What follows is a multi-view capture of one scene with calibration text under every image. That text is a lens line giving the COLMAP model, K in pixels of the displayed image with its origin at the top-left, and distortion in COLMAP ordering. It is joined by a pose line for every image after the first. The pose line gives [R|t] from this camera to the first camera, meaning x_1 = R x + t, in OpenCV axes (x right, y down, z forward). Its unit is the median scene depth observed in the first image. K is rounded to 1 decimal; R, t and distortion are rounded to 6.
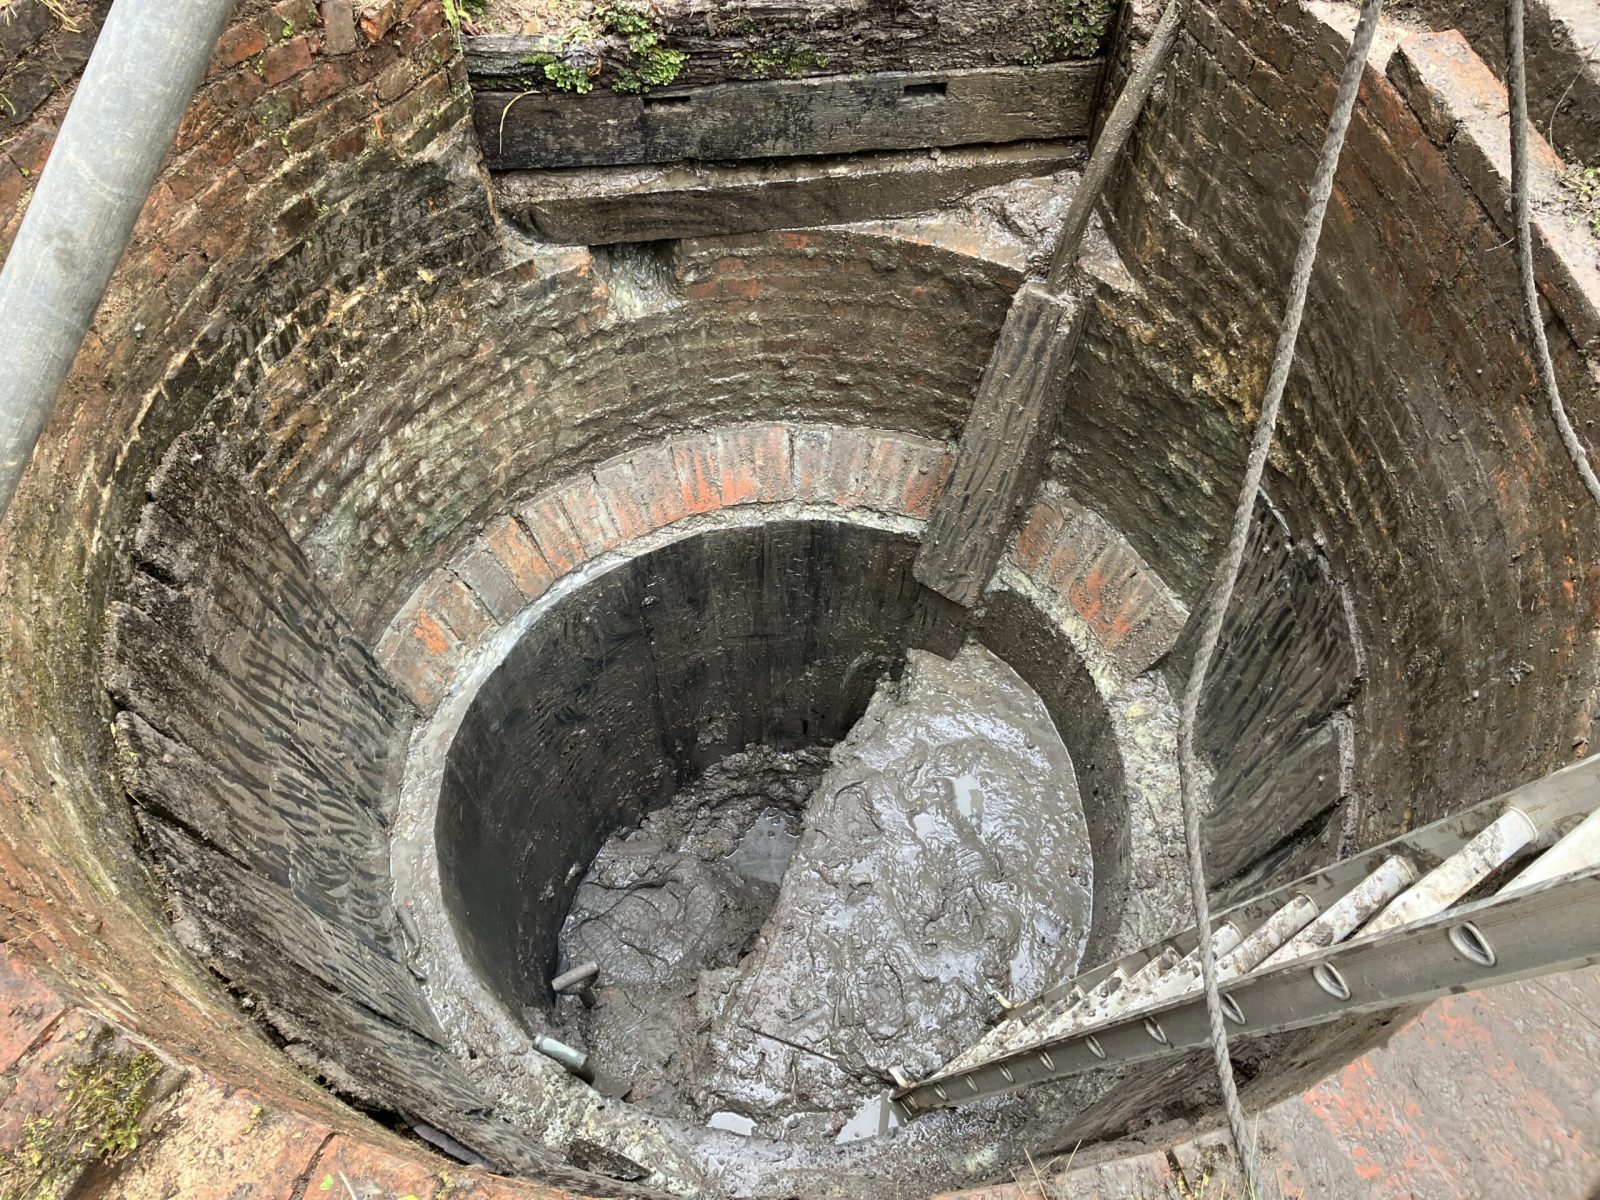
lens RADIAL K [[1325.3, 0, 796.5], [0, 1325.3, 593.1], [0, 0, 1]] dist [-0.002961, 0.003518]
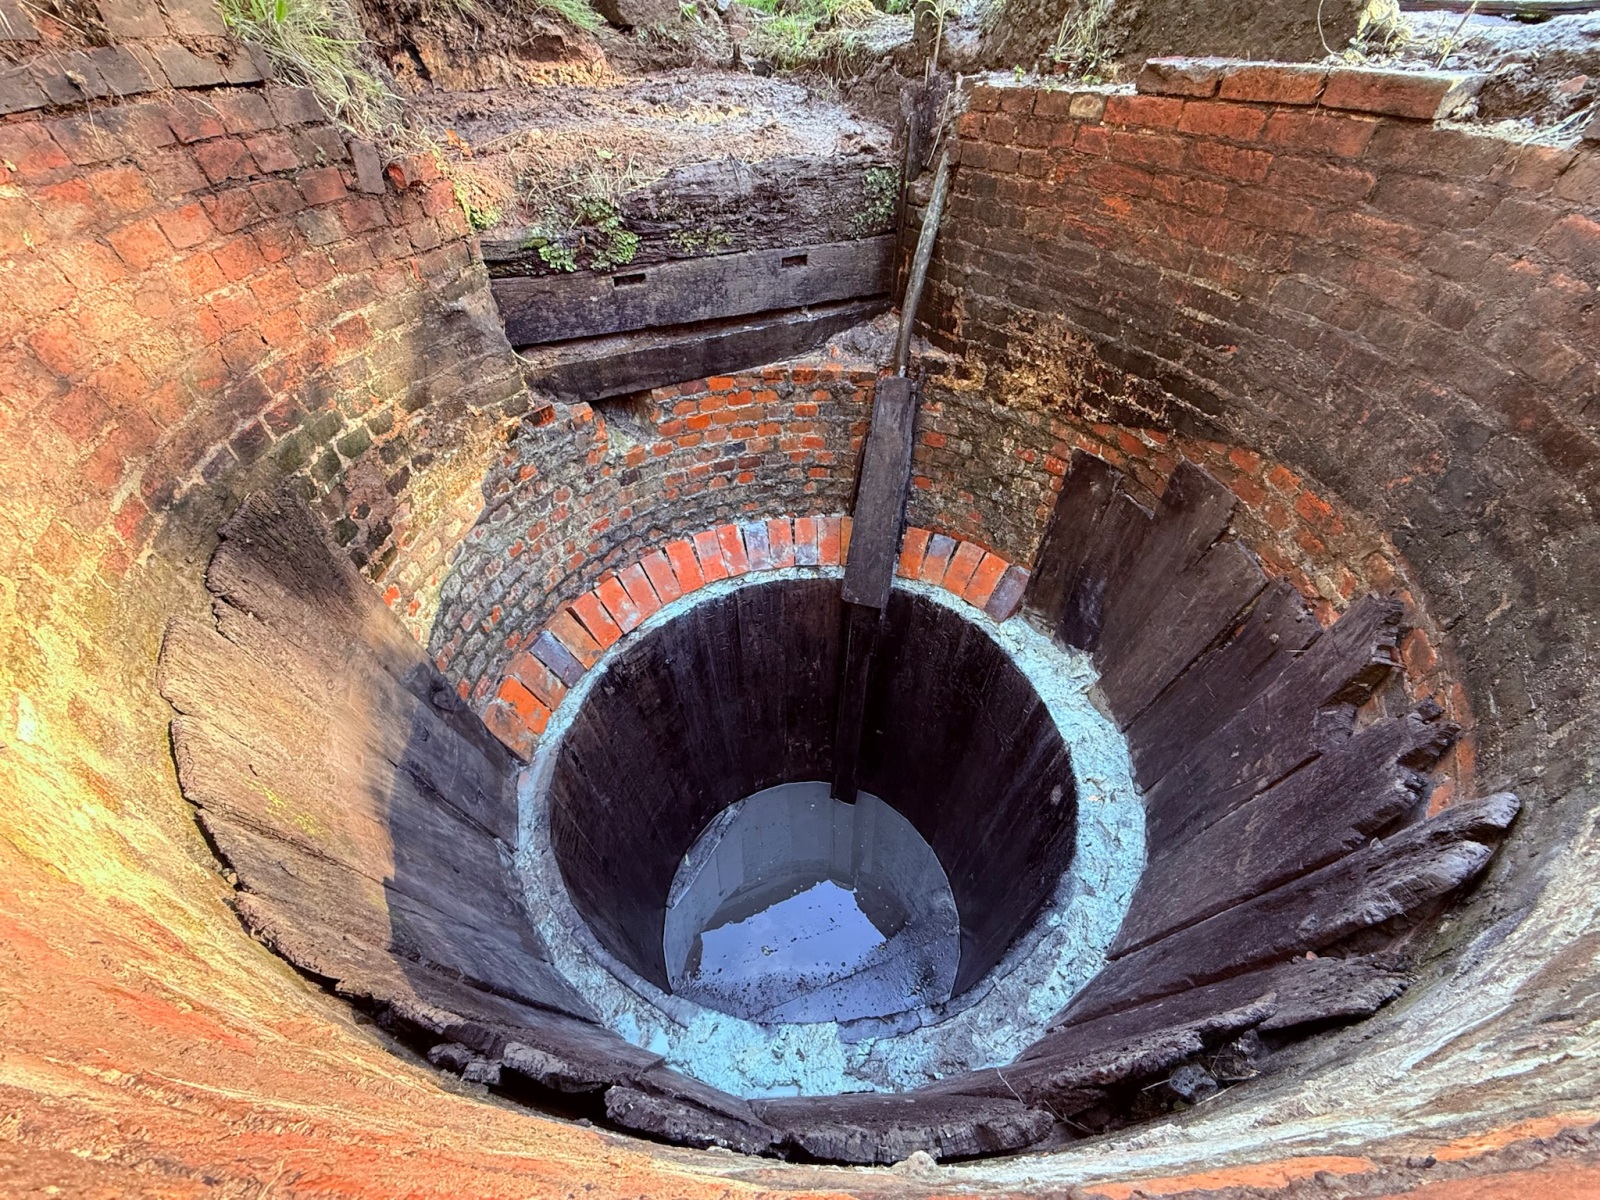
lens RADIAL K [[637.0, 0, 794.4], [0, 637.0, 603.2], [0, 0, 1]] dist [-0.000620, -0.000217]
pose [[0.957025, -0.211467, 0.198454, -0.139744], [0.247338, 0.952470, -0.177835, 0.138571], [-0.151415, 0.219278, 0.963842, 0.378996]]
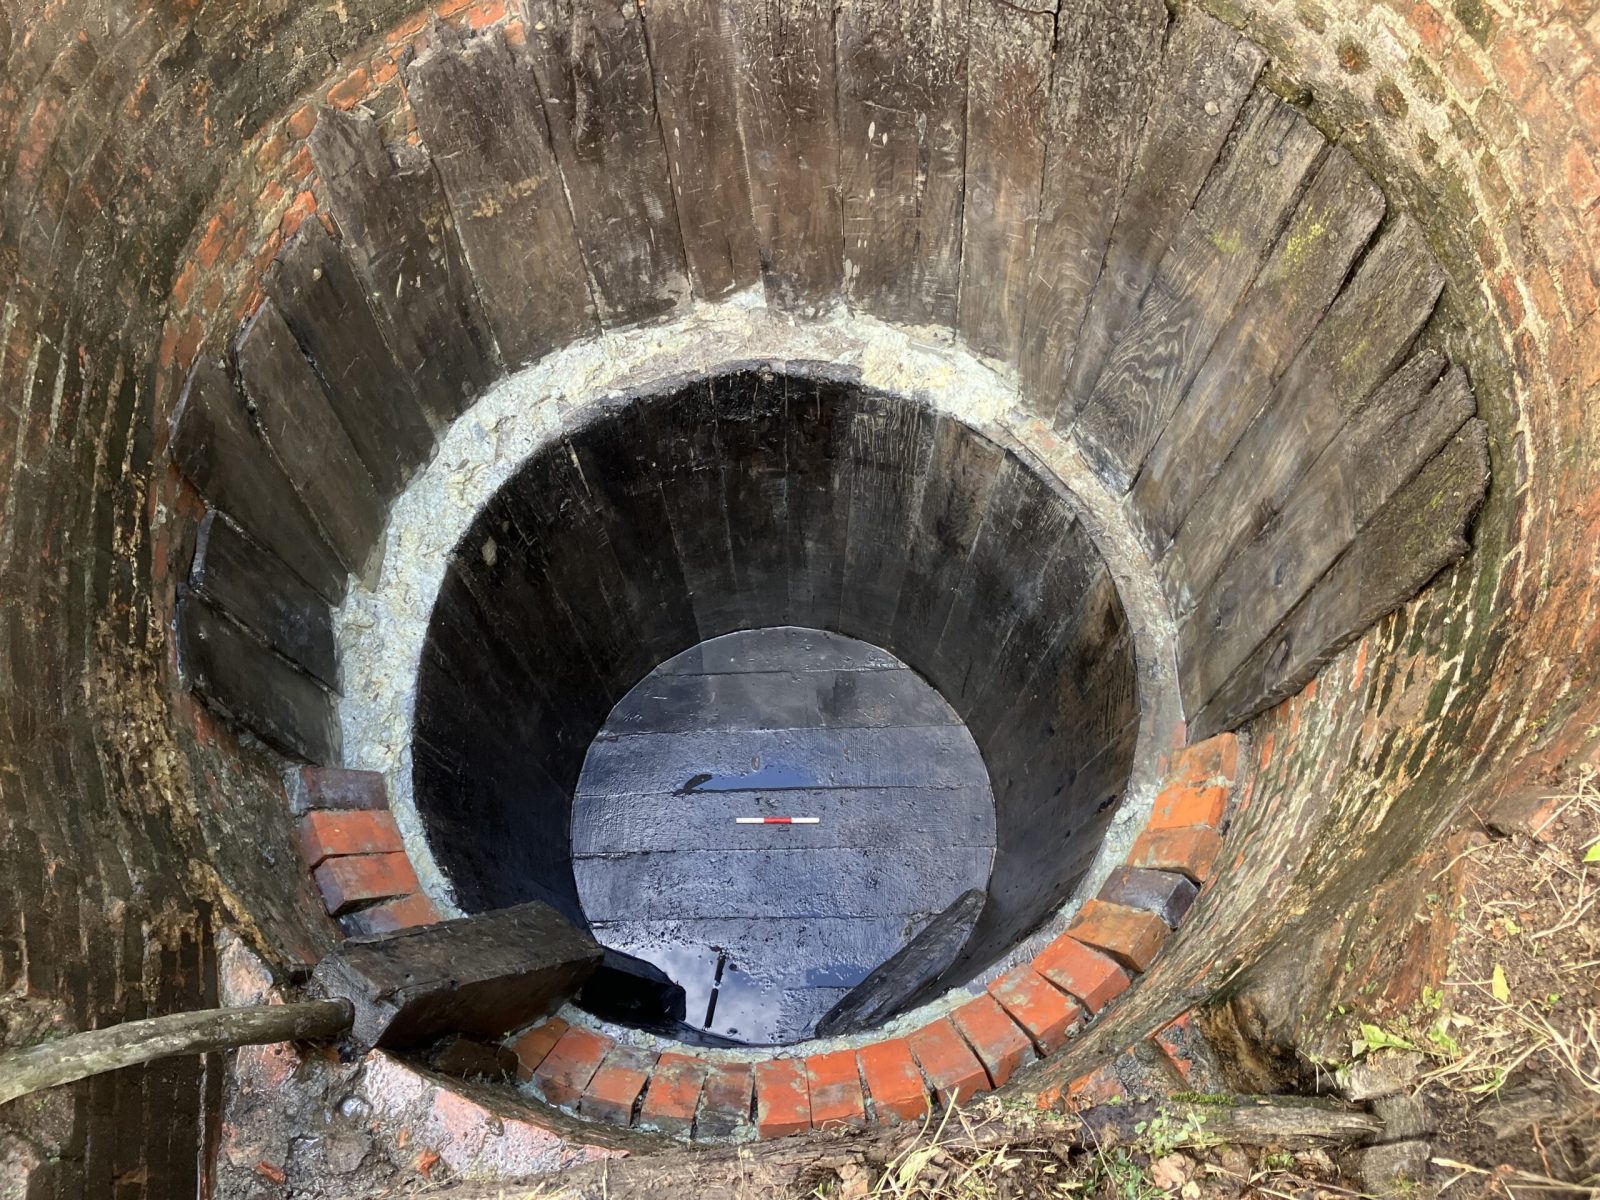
lens RADIAL K [[1325.3, 0, 804.8], [0, 1325.3, 596.6], [0, 0, 1]] dist [-0.002961, 0.003518]
pose [[-0.999622, -0.027345, 0.002855, -0.032399], [0.016026, -0.495170, 0.868648, -0.739433], [-0.022339, 0.868366, 0.495421, 0.542299]]
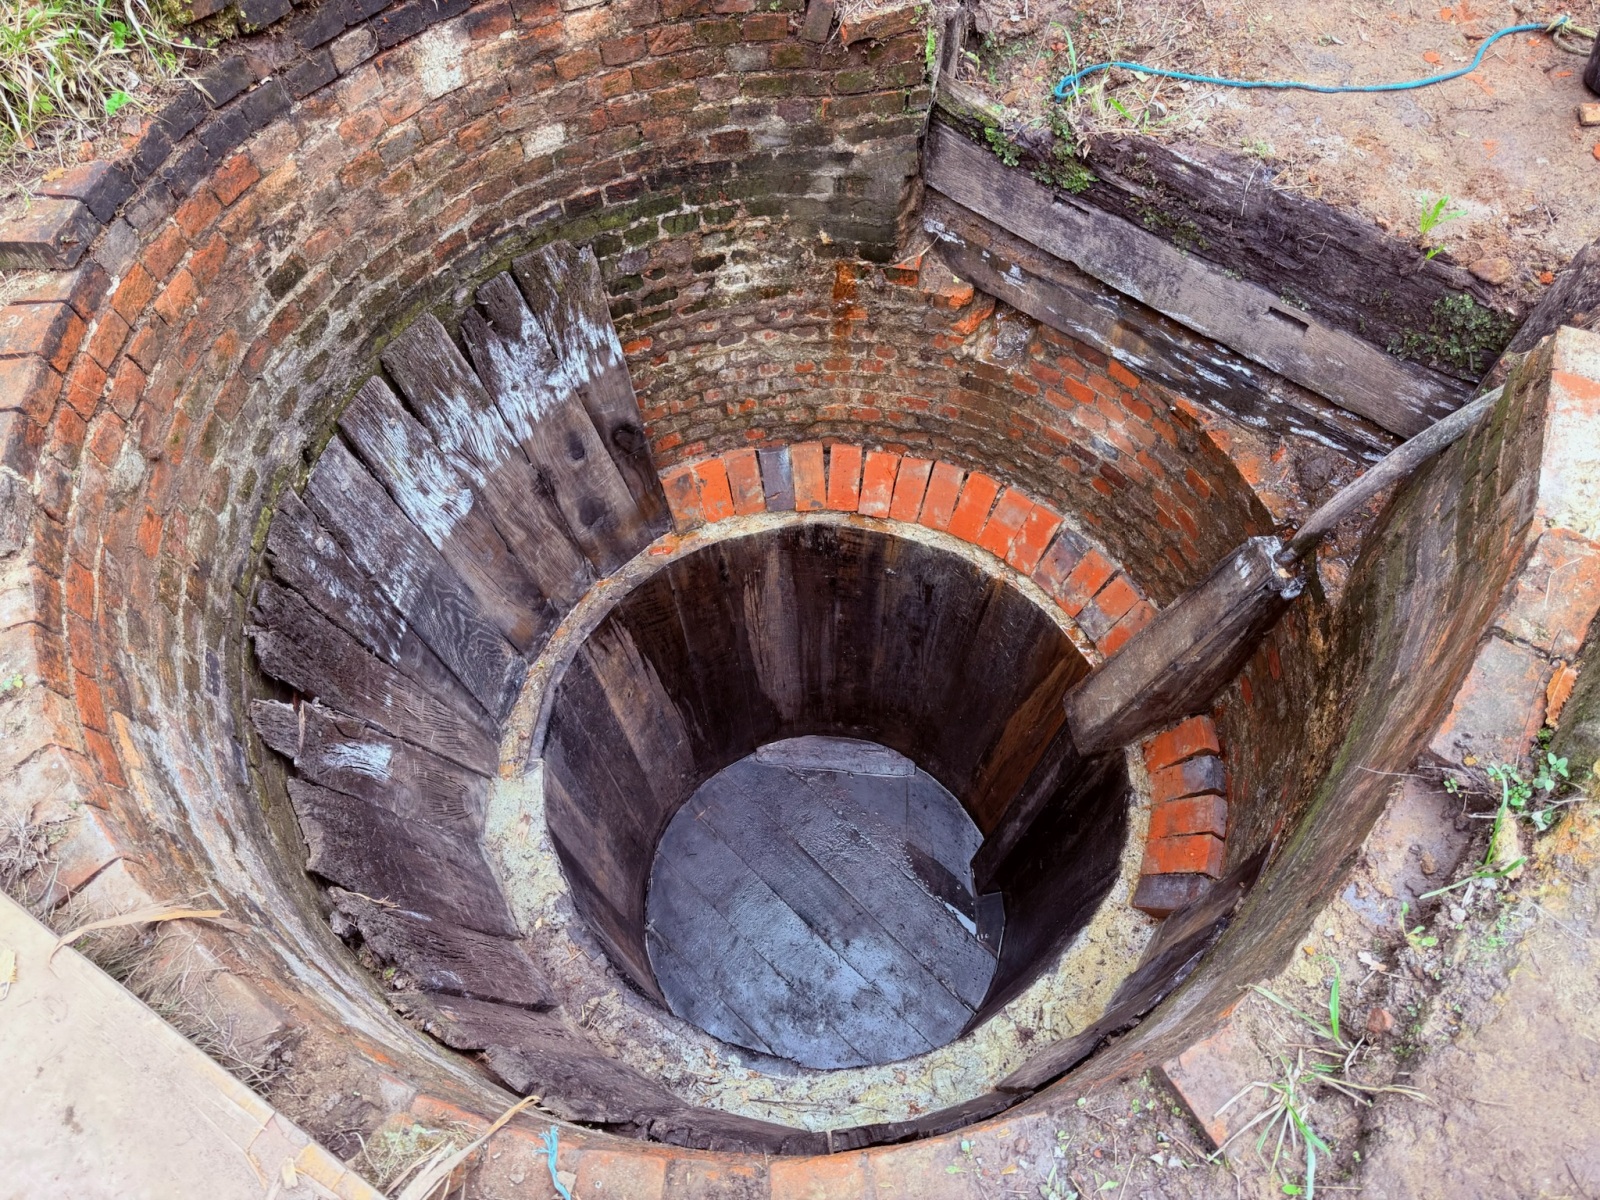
lens RADIAL K [[1123.0, 0, 797.3], [0, 1123.0, 612.5], [0, 0, 1]] dist [0.027909, -0.037778]
pose [[0.682948, 0.616836, -0.391274, 0.326191], [-0.584396, 0.782752, 0.213963, -0.174922], [0.438250, 0.082533, 0.895056, 0.083482]]
